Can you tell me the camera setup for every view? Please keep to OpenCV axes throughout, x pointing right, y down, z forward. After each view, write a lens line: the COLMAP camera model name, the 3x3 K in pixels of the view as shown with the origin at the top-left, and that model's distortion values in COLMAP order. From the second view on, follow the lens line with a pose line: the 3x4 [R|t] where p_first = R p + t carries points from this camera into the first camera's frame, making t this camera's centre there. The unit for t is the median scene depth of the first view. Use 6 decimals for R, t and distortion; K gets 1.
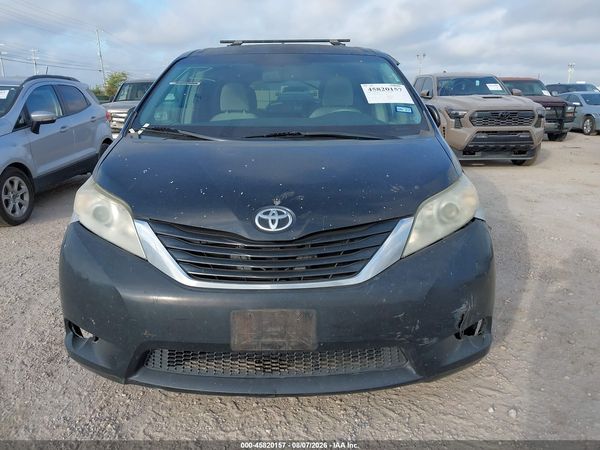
lens RADIAL K [[455.1, 0, 300.0], [0, 455.1, 225.0], [0, 0, 1]] dist [0.046498, -0.085919]
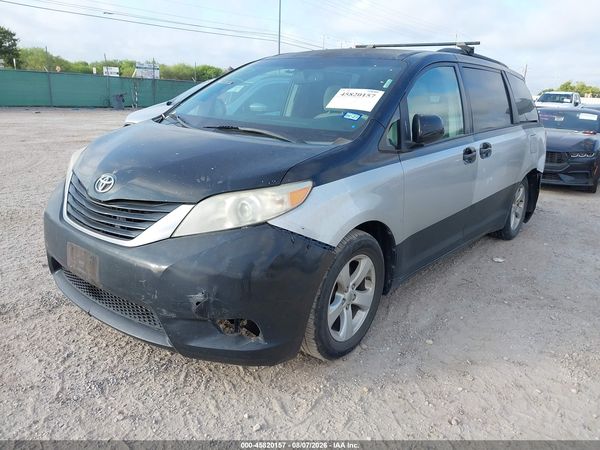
lens RADIAL K [[455.1, 0, 300.0], [0, 455.1, 225.0], [0, 0, 1]] dist [0.046498, -0.085919]
pose [[0.791365, 0.212865, -0.573088, 0.849324], [-0.216416, 0.974264, 0.063033, -0.074596], [0.571756, 0.074143, 0.817066, 0.188686]]
